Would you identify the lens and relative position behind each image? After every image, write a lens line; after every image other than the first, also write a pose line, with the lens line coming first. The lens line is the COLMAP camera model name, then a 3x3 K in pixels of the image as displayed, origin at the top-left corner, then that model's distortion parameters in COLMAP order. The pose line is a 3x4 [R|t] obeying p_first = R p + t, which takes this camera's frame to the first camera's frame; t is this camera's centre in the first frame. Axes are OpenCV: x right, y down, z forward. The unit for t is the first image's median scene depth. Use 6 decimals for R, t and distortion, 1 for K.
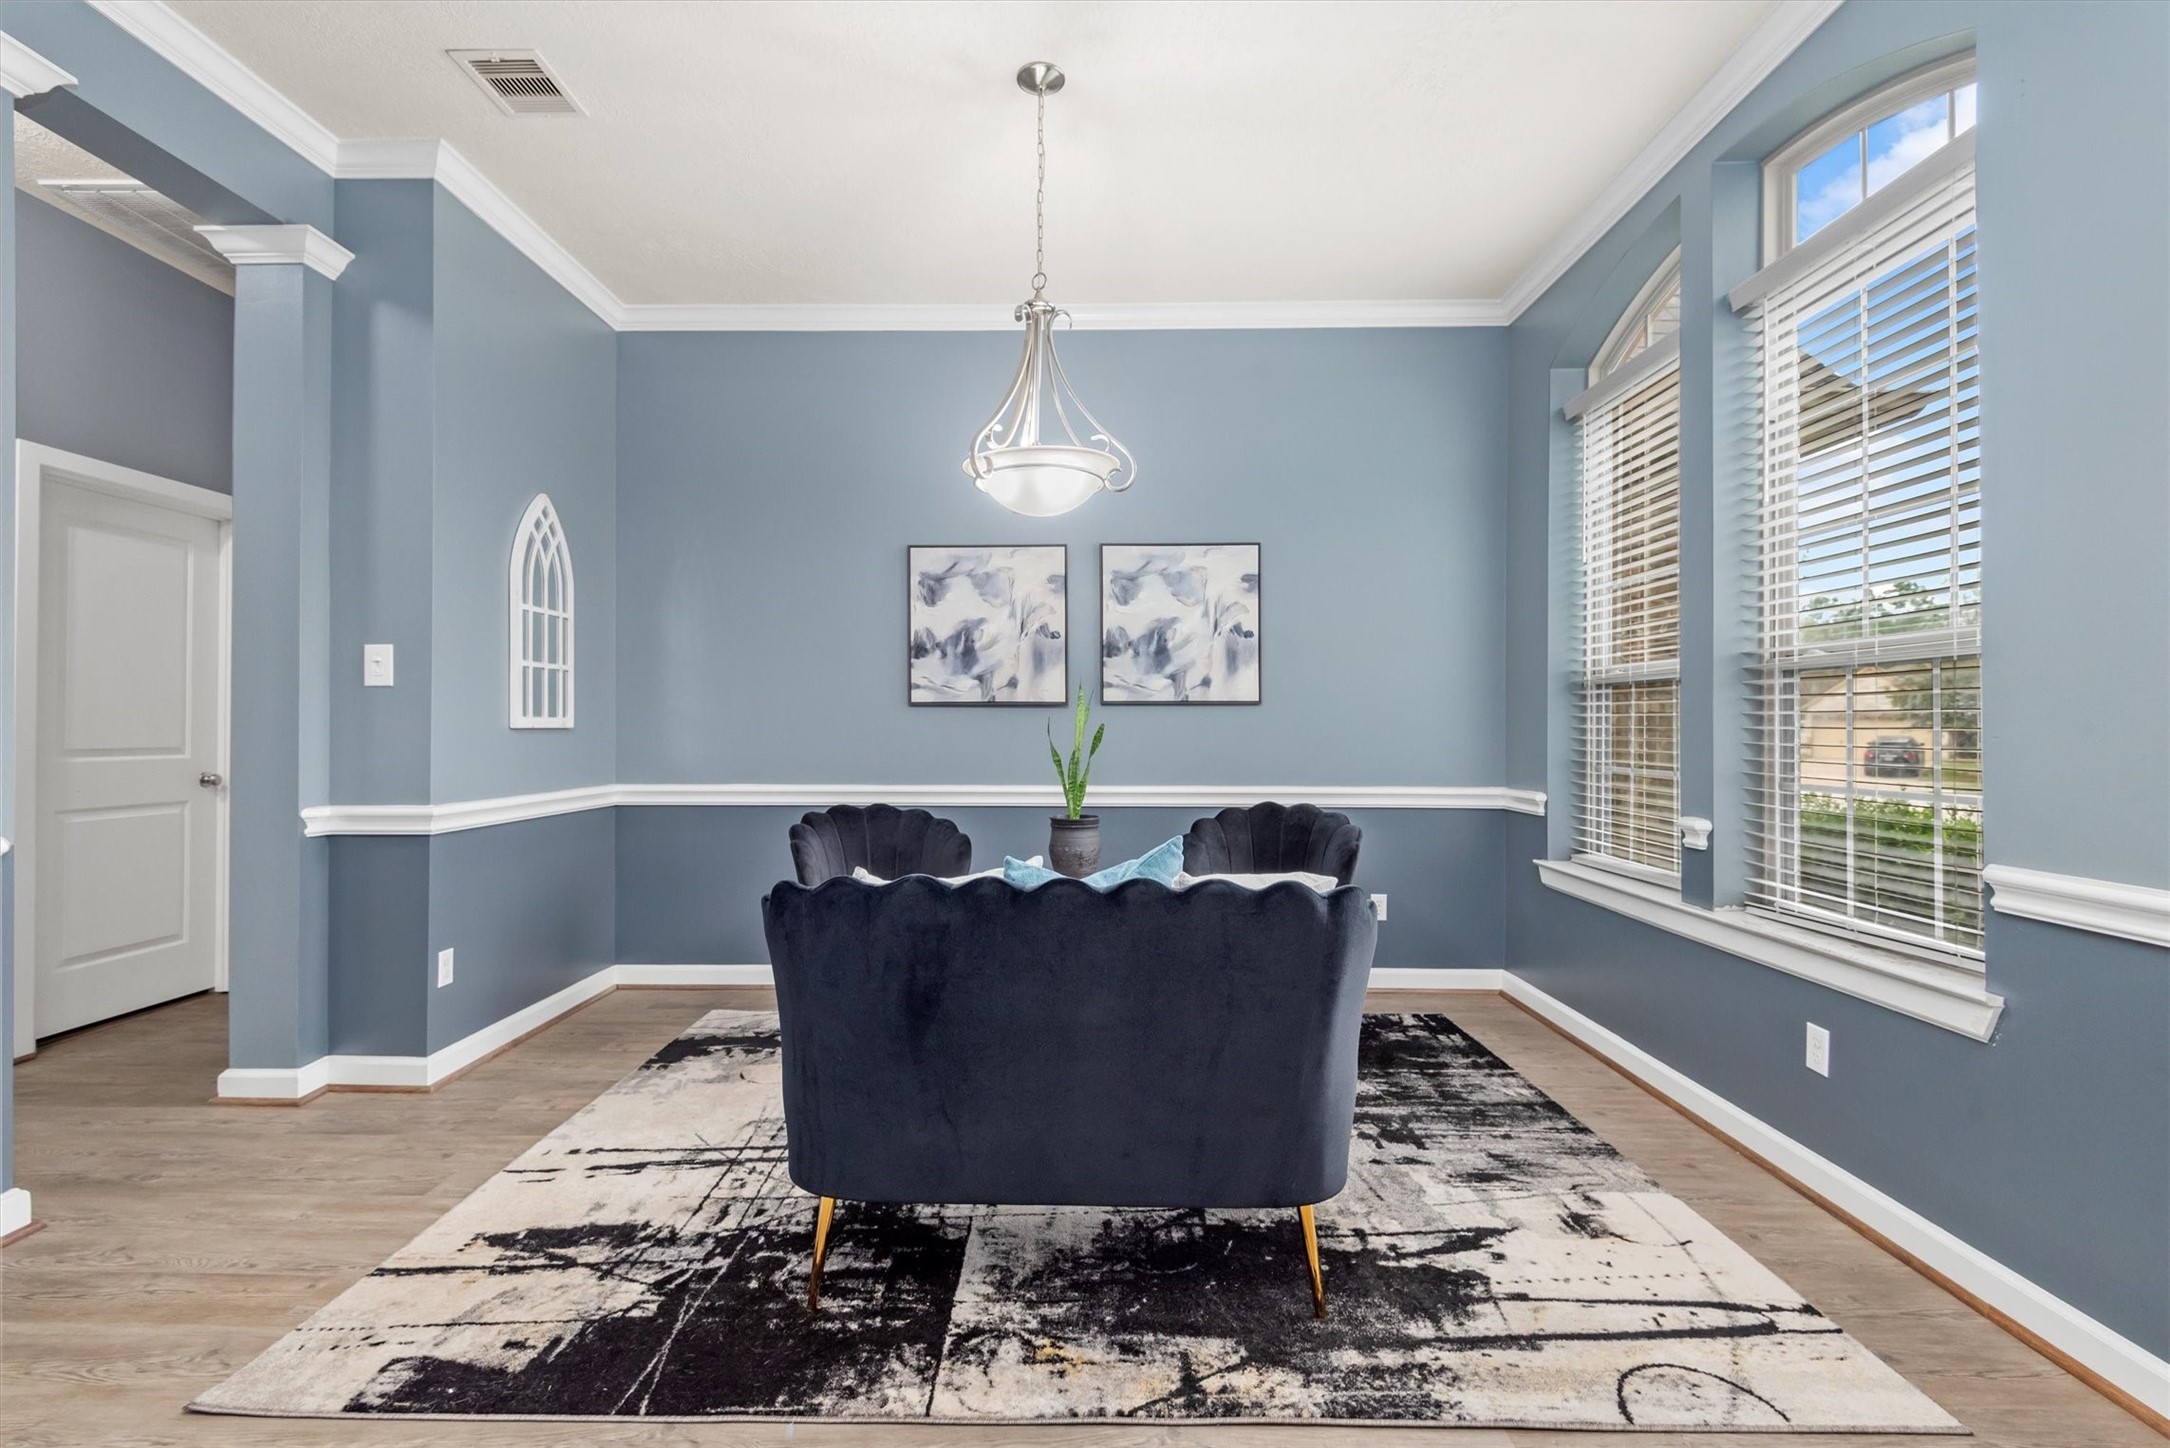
lens RADIAL K [[986.7, 0, 1073.1], [0, 986.7, 719.4], [0, 0, 1]] dist [0.021949, -0.013529]
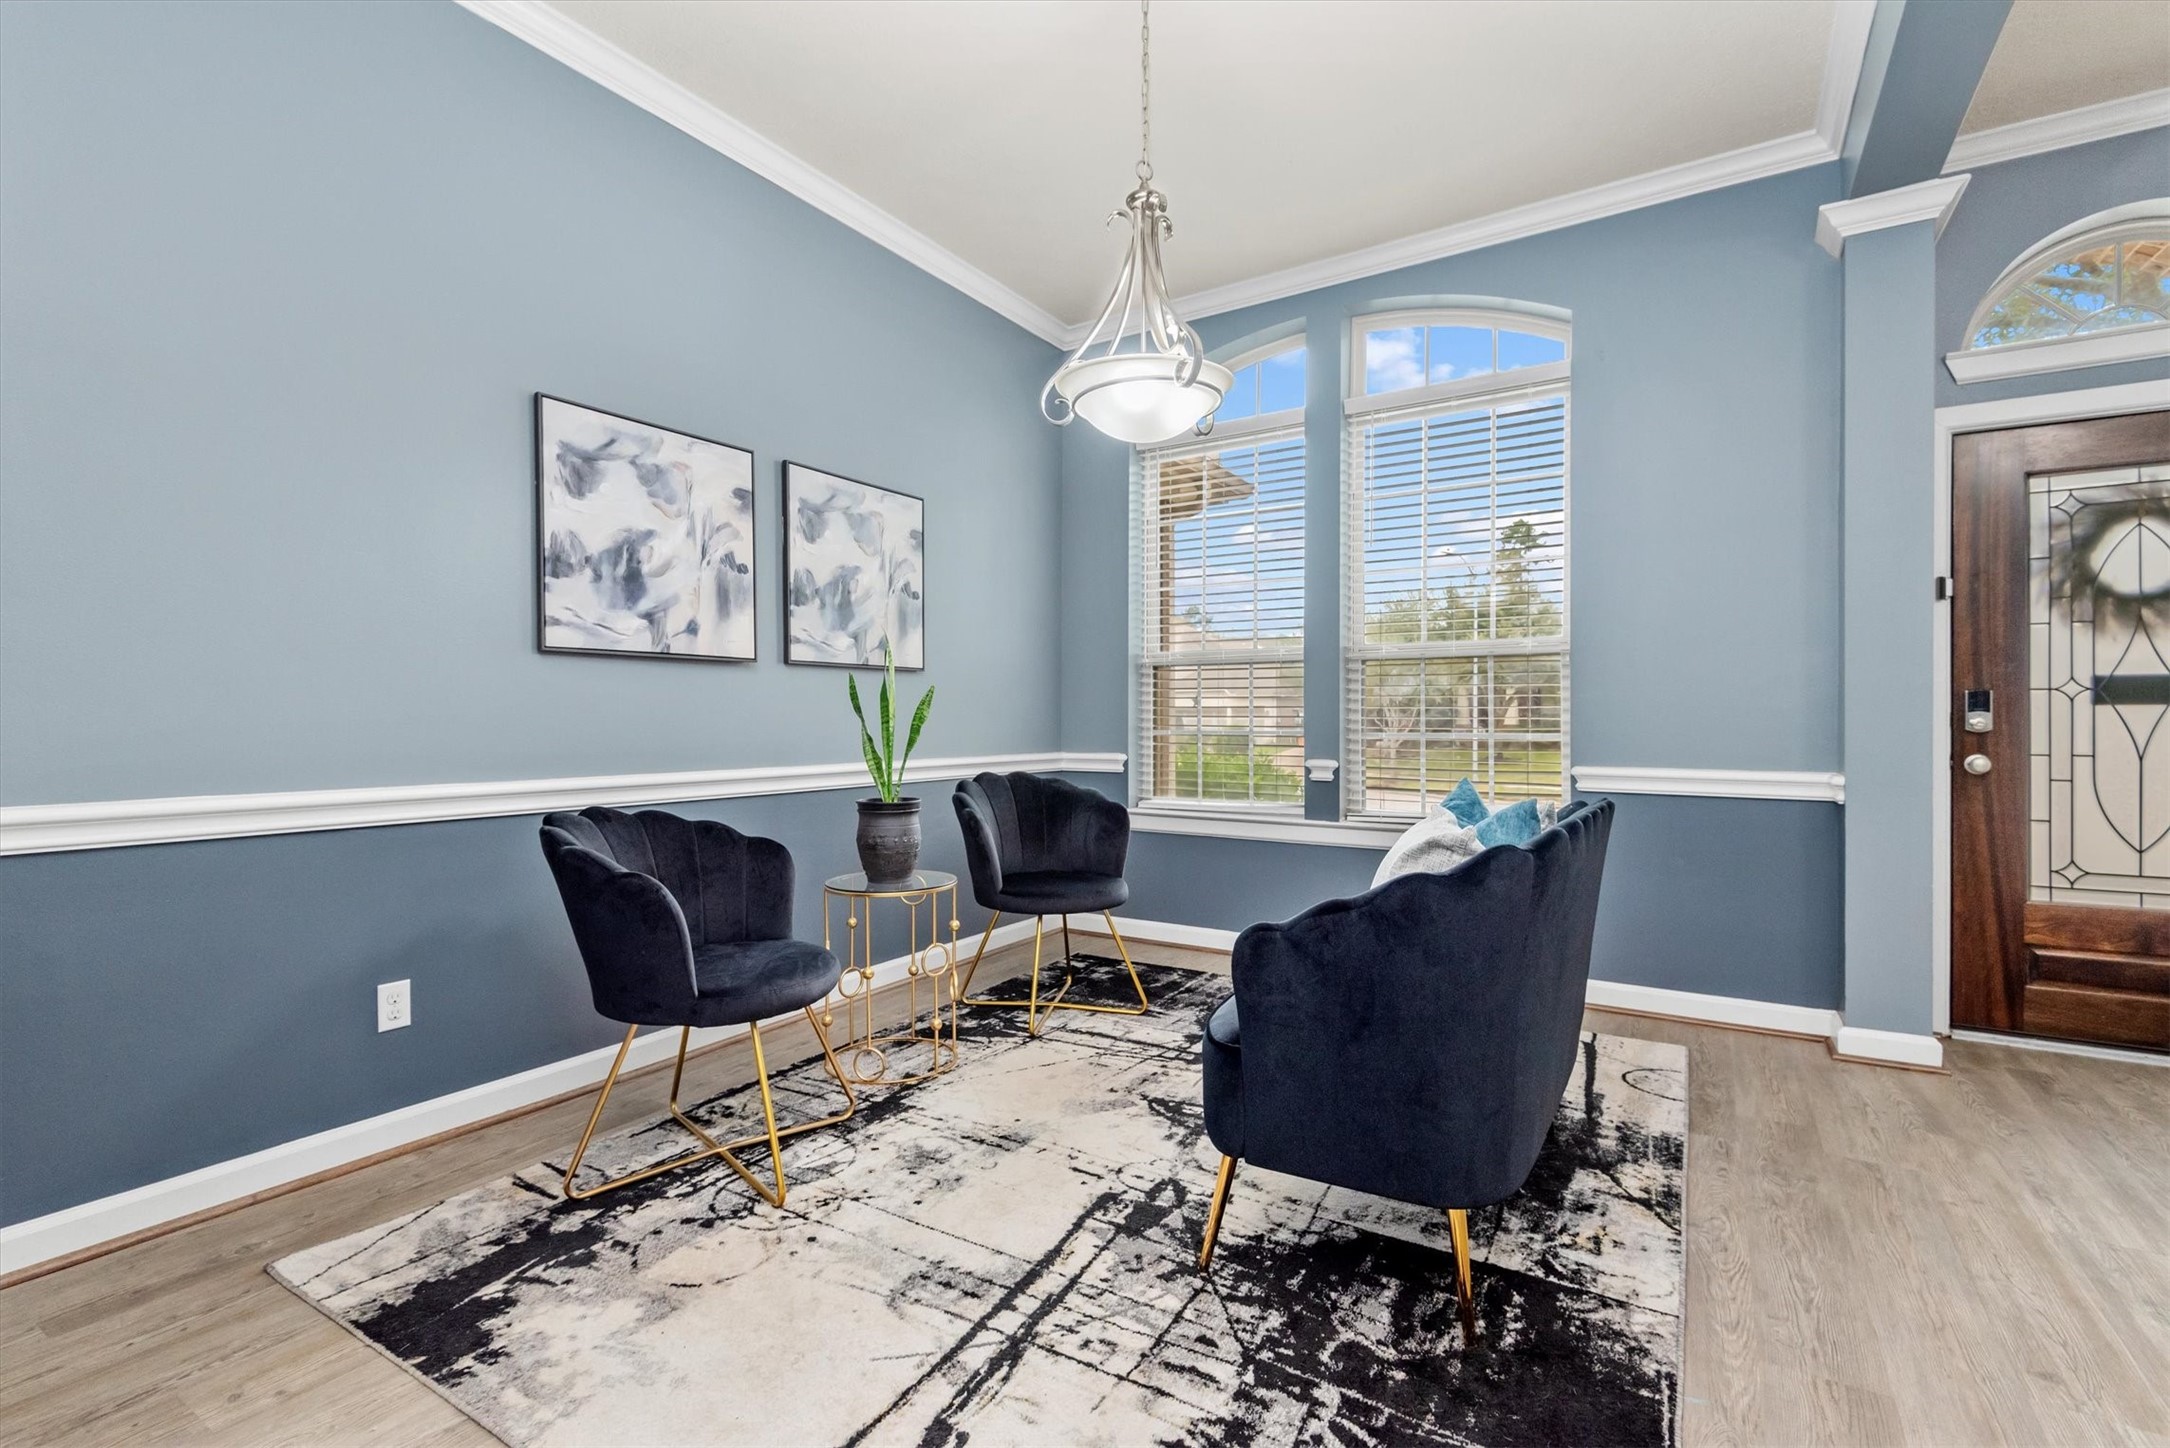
lens RADIAL K [[986.7, 0, 1081.9], [0, 986.7, 719.8], [0, 0, 1]] dist [0.021949, -0.013529]
pose [[0.514364, -0.003439, 0.857565, -0.678319], [-0.007031, 0.999941, 0.008227, 0.028058], [-0.857543, -0.010261, 0.514310, 0.493052]]
